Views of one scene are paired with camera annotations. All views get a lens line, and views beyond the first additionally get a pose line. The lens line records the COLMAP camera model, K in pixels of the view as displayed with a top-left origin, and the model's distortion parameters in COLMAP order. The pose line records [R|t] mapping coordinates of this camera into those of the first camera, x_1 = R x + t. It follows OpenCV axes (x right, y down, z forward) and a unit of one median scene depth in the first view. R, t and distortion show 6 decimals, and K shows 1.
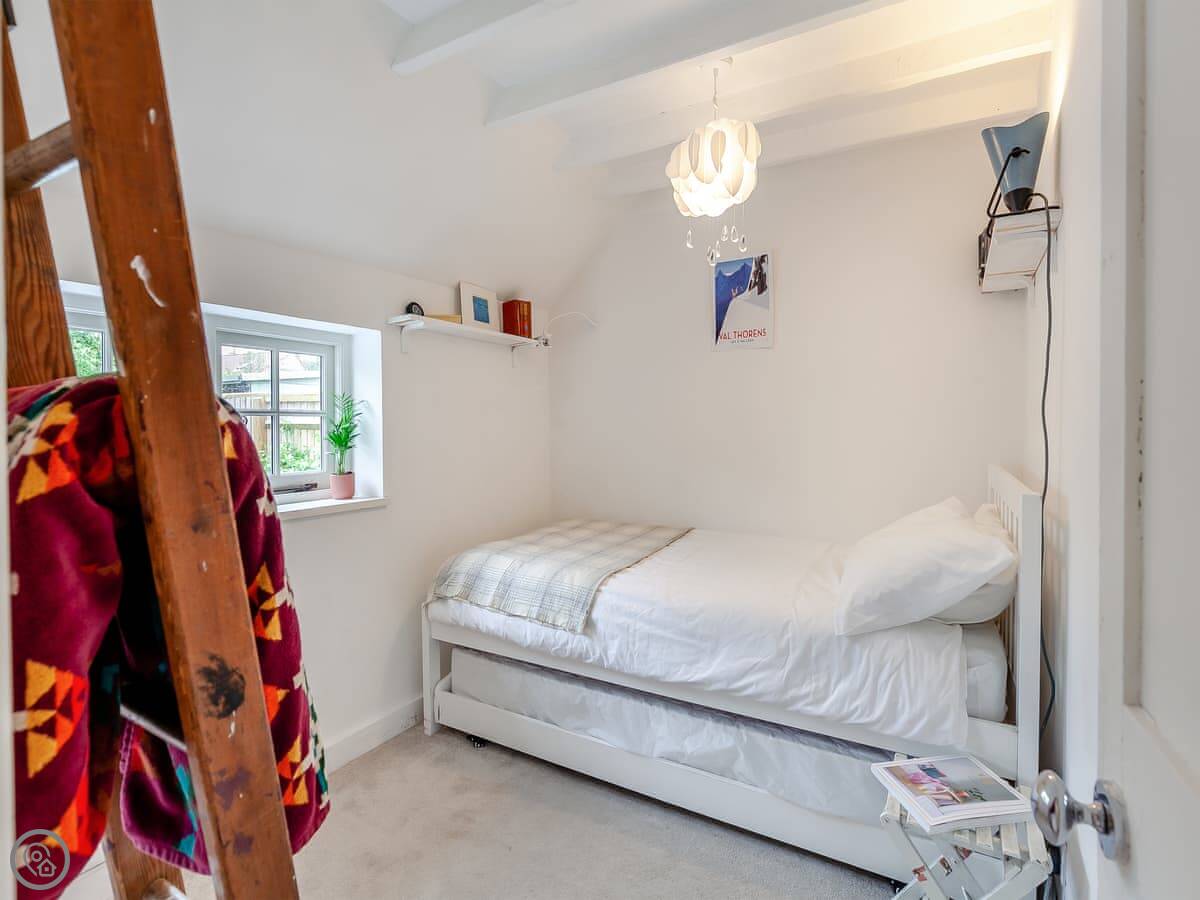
lens RADIAL K [[600.5, 0, 616.7], [0, 600.5, 472.2], [0, 0, 1]] dist [-0.005486, 0.000032]
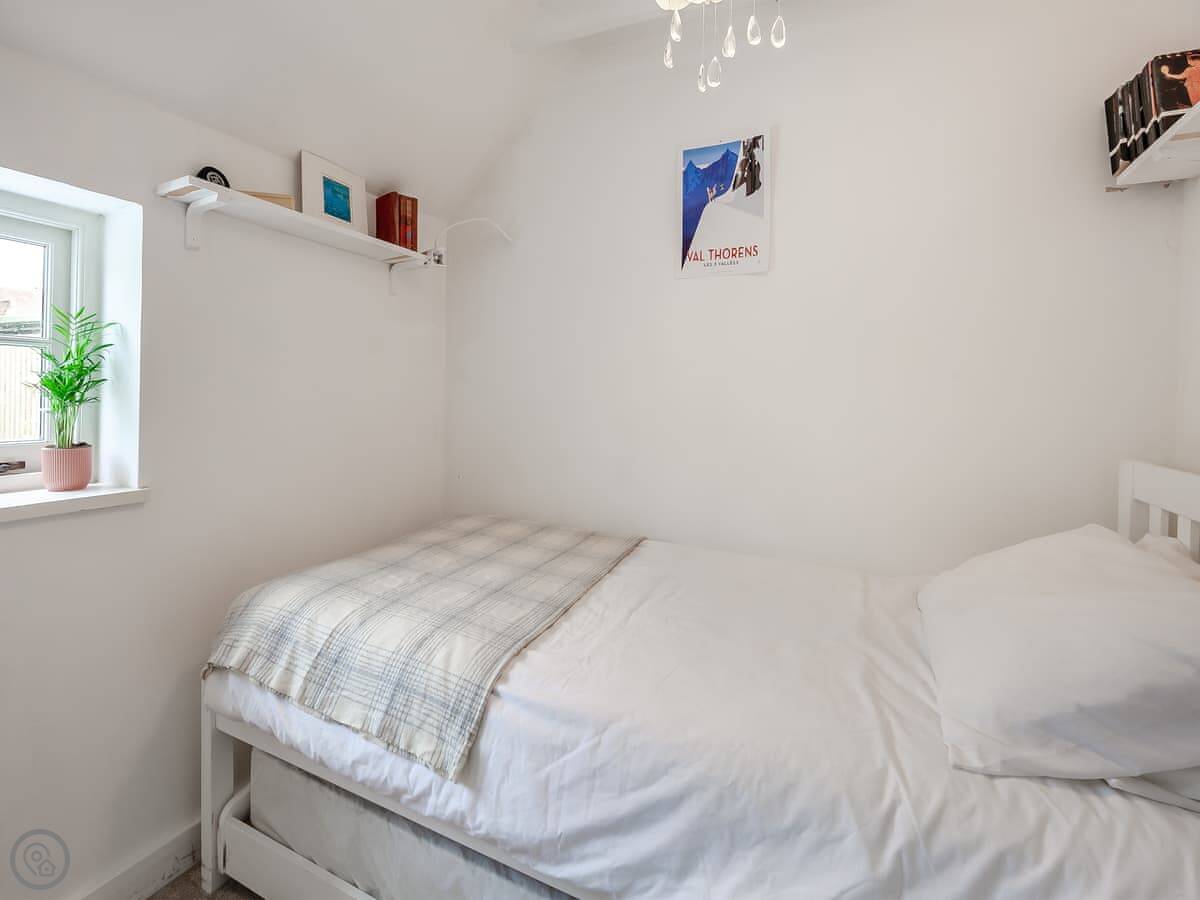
lens RADIAL K [[556.6, 0, 572.2], [0, 556.6, 475.7], [0, 0, 1]] dist [0.013649, 0.000004]
pose [[0.997356, 0.023999, 0.068591, 0.000465], [-0.029862, 0.995868, 0.085762, -0.026328], [-0.066249, -0.087583, 0.993952, 0.354586]]
